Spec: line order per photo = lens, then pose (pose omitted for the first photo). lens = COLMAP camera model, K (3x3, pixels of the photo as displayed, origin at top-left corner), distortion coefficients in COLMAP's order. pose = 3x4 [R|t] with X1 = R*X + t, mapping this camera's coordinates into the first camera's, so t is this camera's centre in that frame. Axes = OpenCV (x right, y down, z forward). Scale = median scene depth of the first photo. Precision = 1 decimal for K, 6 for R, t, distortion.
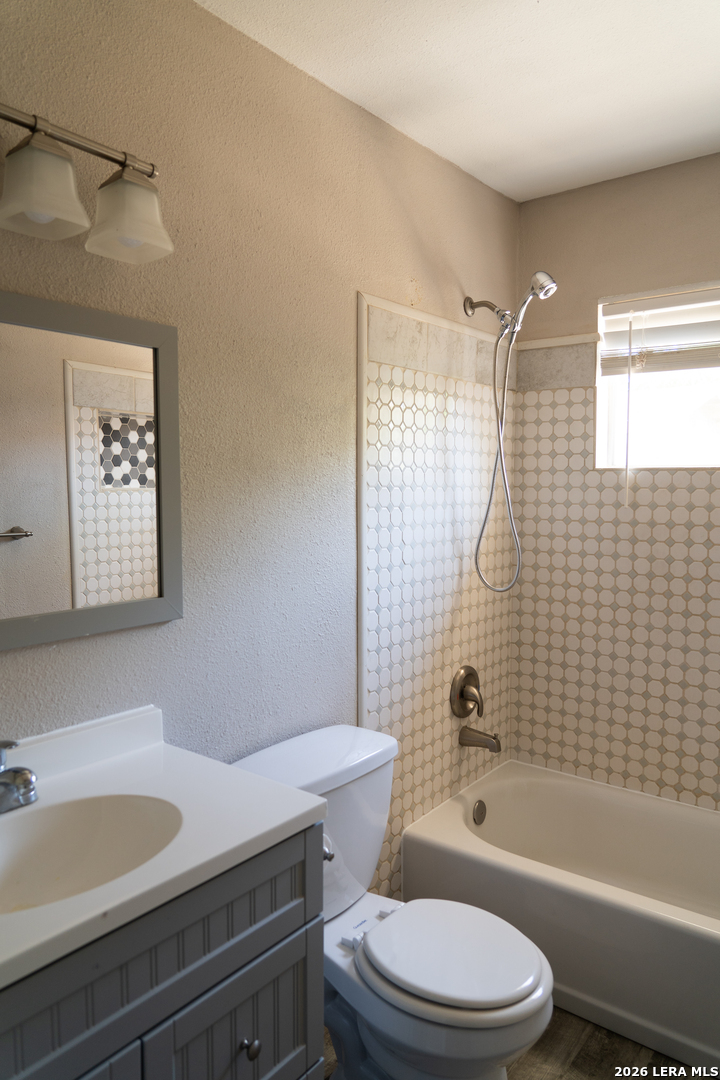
lens RADIAL K [[765.5, 0, 360.0], [0, 765.5, 540.0], [0, 0, 1]] dist [-0.012772, -0.002693]
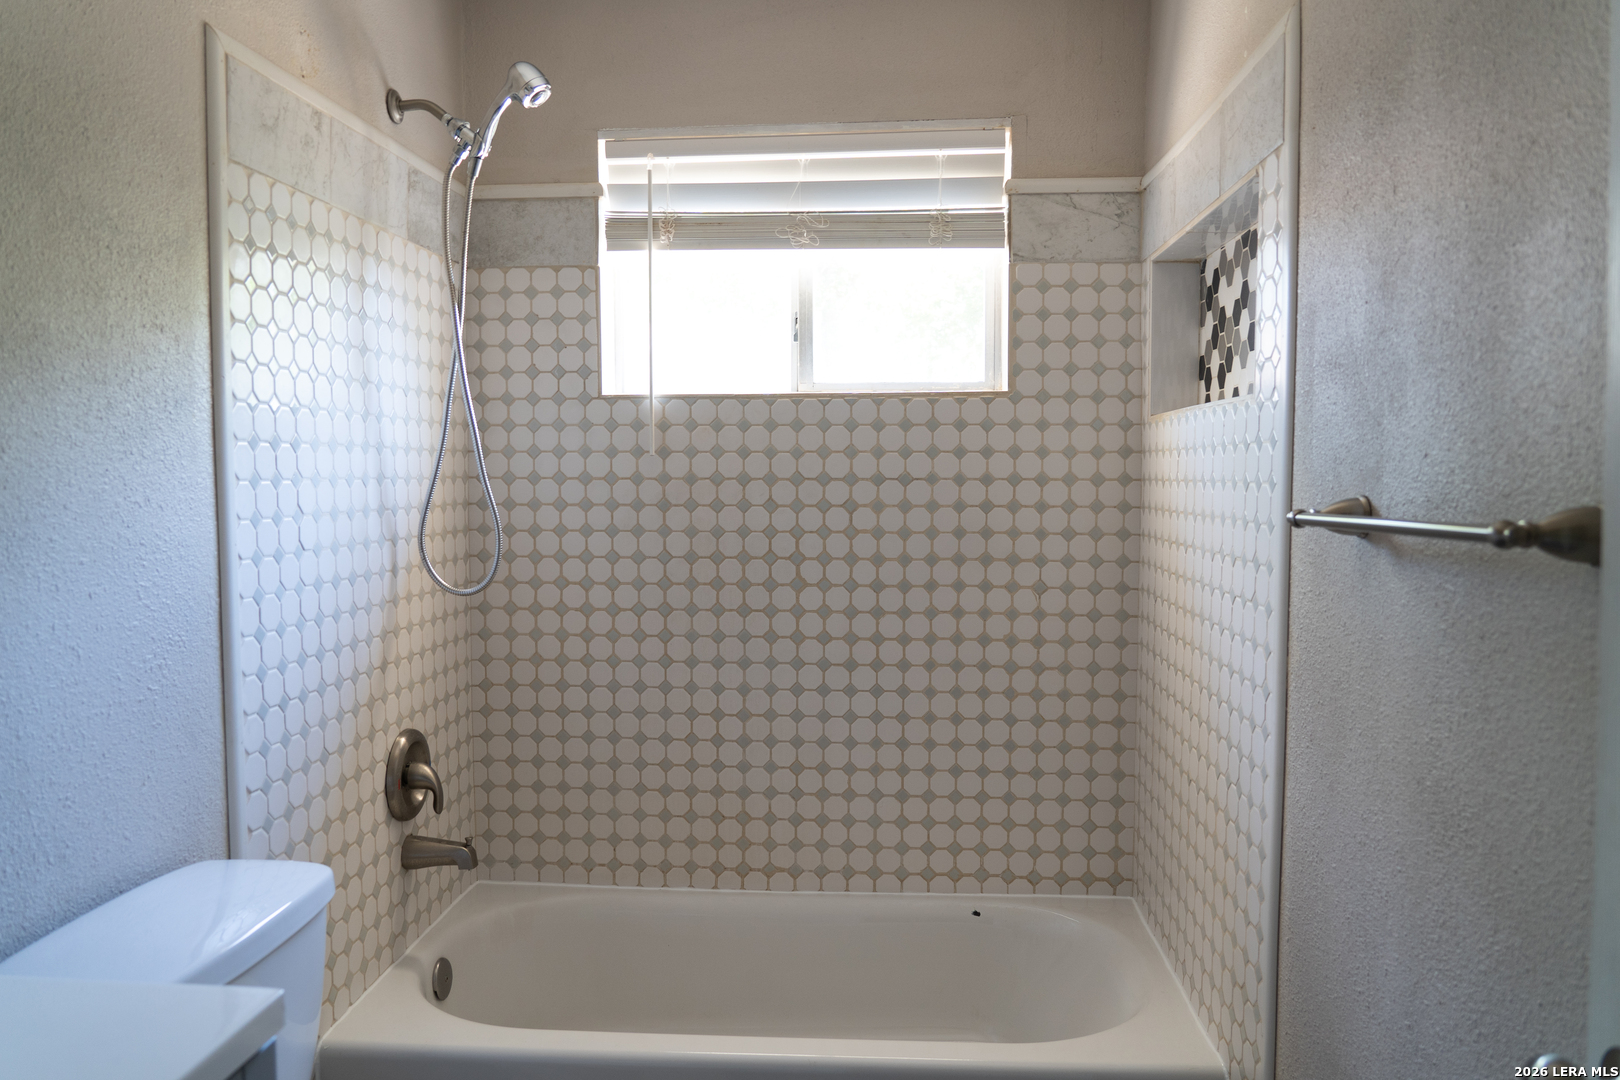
lens RADIAL K [[1148.2, 0, 817.3], [0, 1148.2, 532.3], [0, 0, 1]] dist [-0.012772, -0.002693]
pose [[0.832627, -0.032564, 0.552875, -0.078386], [0.045137, 0.998939, -0.009140, 0.038830], [-0.551991, 0.032565, 0.833214, 0.108266]]
